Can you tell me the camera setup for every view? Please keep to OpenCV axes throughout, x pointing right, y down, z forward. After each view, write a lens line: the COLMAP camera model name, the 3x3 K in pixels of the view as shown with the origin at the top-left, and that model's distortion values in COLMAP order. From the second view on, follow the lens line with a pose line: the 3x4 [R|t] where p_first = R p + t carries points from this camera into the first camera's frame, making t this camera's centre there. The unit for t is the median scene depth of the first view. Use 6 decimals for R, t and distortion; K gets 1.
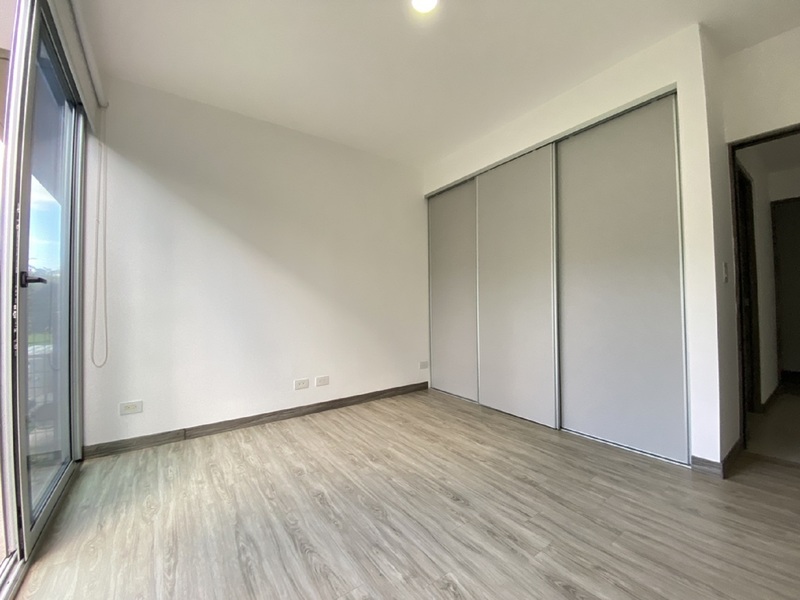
lens RADIAL K [[335.2, 0, 401.7], [0, 335.2, 295.9], [0, 0, 1]] dist [-0.027145, -0.002981]
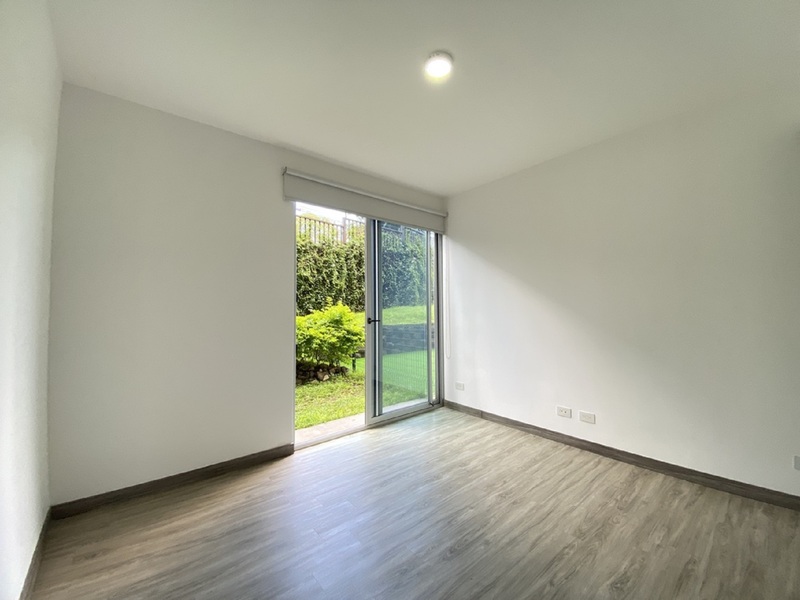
lens RADIAL K [[335.2, 0, 401.2], [0, 335.2, 298.2], [0, 0, 1]] dist [-0.027145, -0.002981]
pose [[0.082164, 0.010408, -0.996564, 0.814486], [0.016372, 0.999796, 0.011792, -0.122101], [0.996484, -0.017284, 0.081977, 0.552563]]
